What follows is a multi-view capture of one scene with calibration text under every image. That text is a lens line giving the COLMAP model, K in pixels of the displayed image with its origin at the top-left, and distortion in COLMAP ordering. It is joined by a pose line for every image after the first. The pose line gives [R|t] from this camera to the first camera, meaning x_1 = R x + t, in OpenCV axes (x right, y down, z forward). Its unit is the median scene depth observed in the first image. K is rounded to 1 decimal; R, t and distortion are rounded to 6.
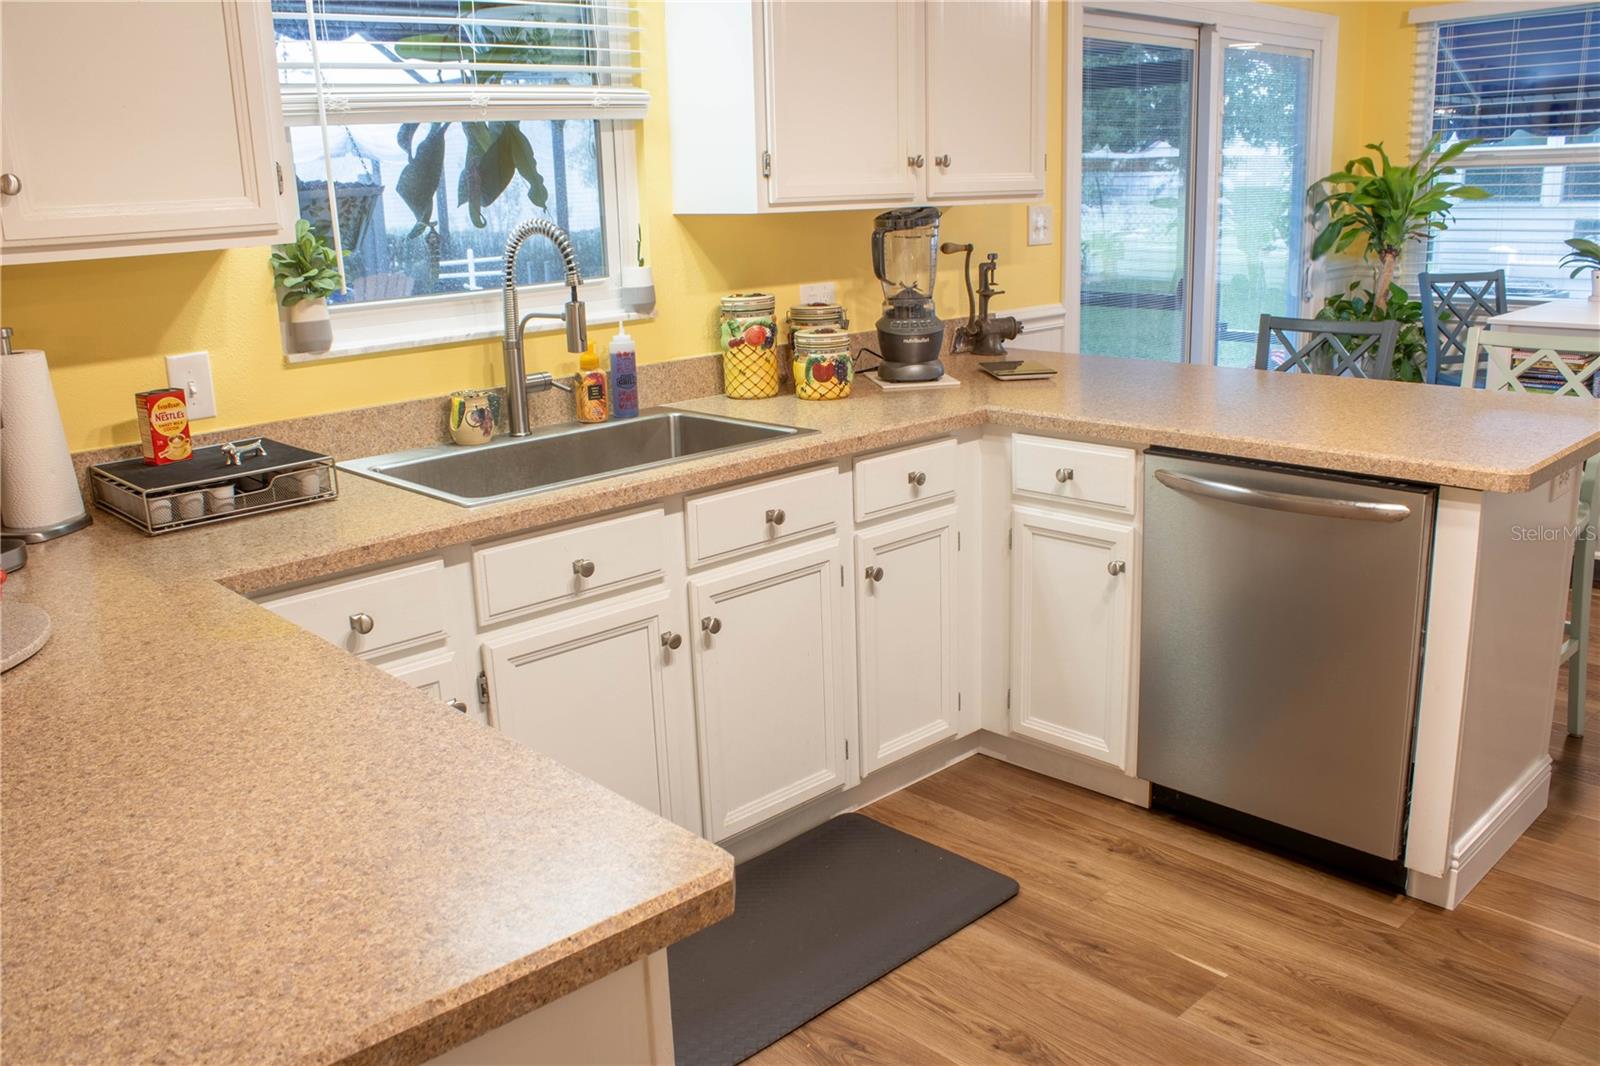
lens RADIAL K [[1330.2, 0, 790.3], [0, 1330.2, 540.6], [0, 0, 1]] dist [-0.136325, 0.097067]
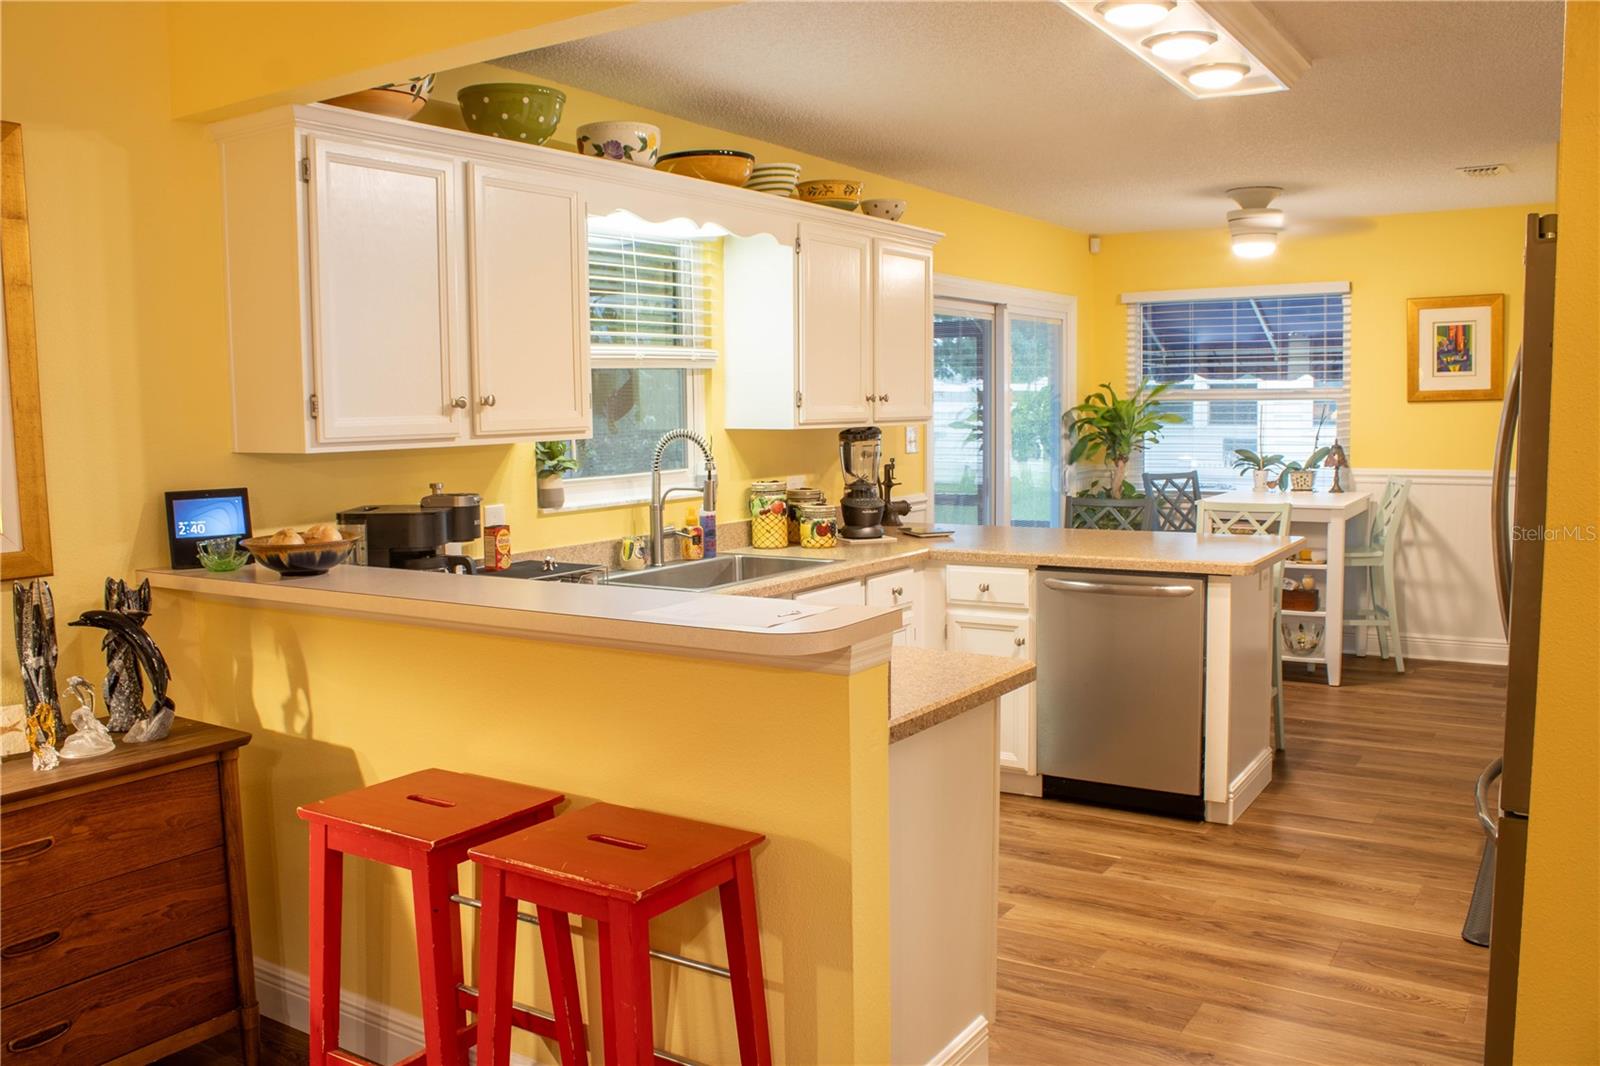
lens RADIAL K [[1330.2, 0, 802.2], [0, 1330.2, 539.8], [0, 0, 1]] dist [-0.136325, 0.097067]
pose [[0.971627, -0.005710, 0.236451, -0.381782], [0.044538, 0.986241, -0.159198, 0.137053], [-0.232289, 0.165212, 0.958513, -0.509131]]
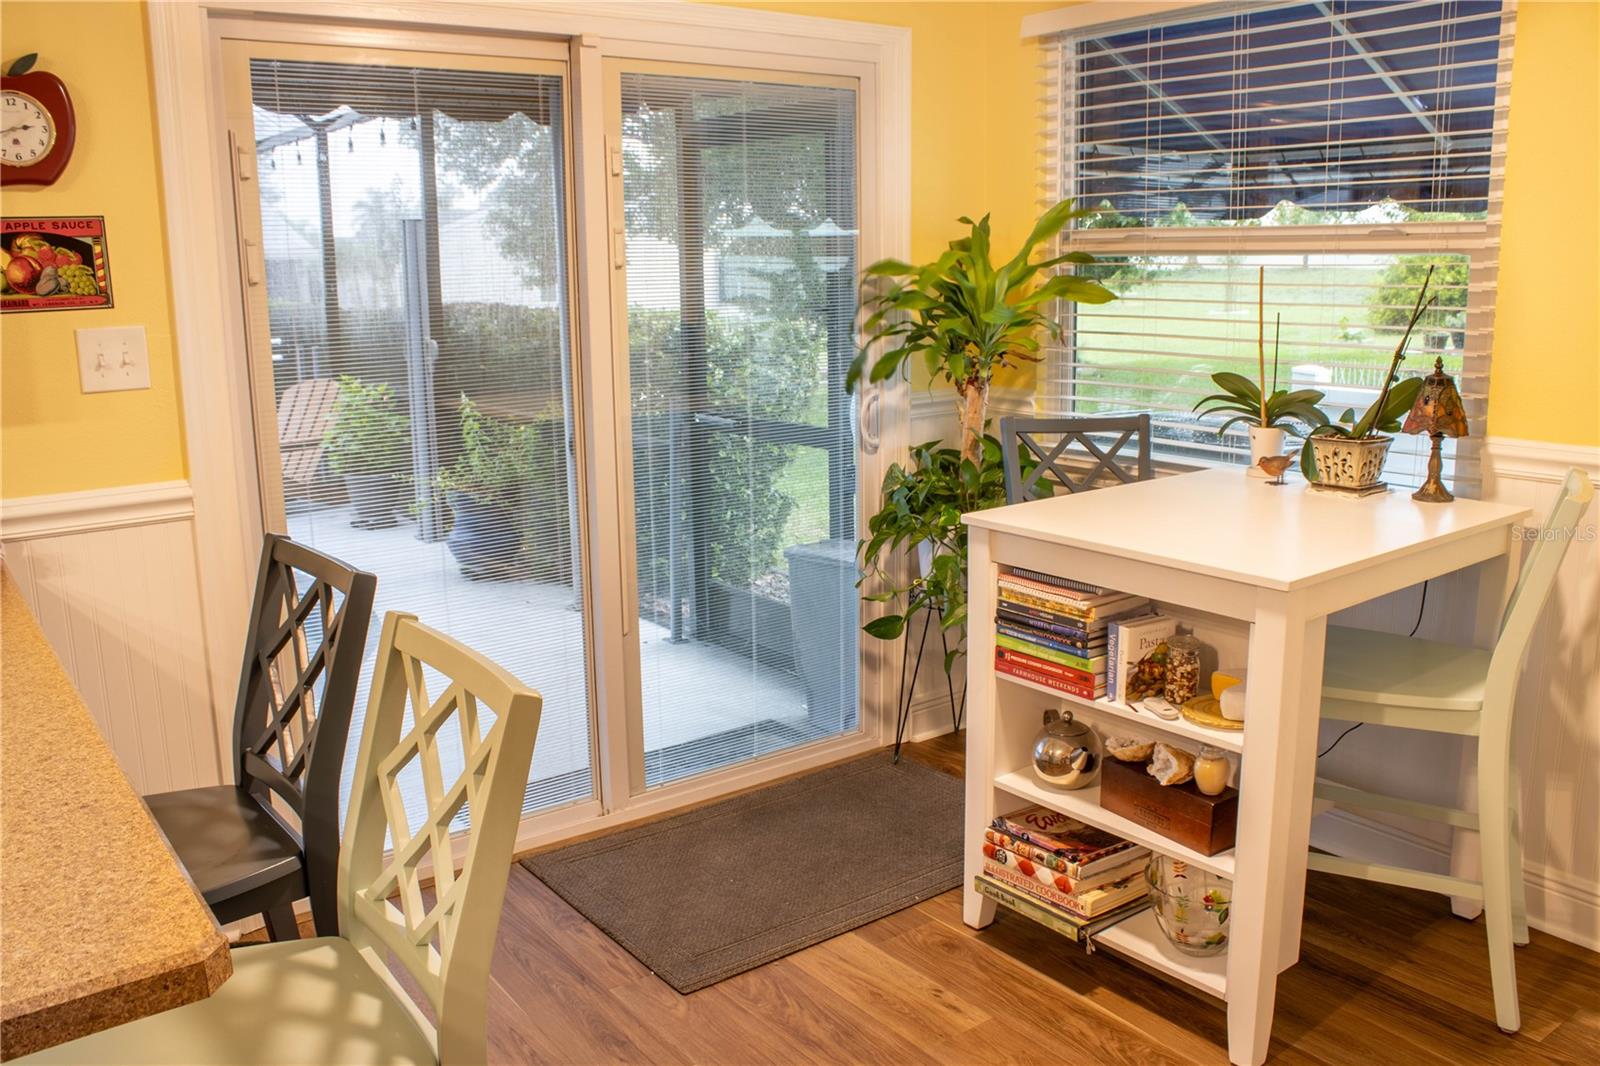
lens RADIAL K [[1330.2, 0, 806.6], [0, 1330.2, 534.2], [0, 0, 1]] dist [-0.136325, 0.097067]
pose [[0.991688, 0.043769, -0.120990, 0.813787], [-0.049636, 0.997712, -0.045910, -0.198317], [0.118704, 0.051534, 0.991592, 0.593018]]
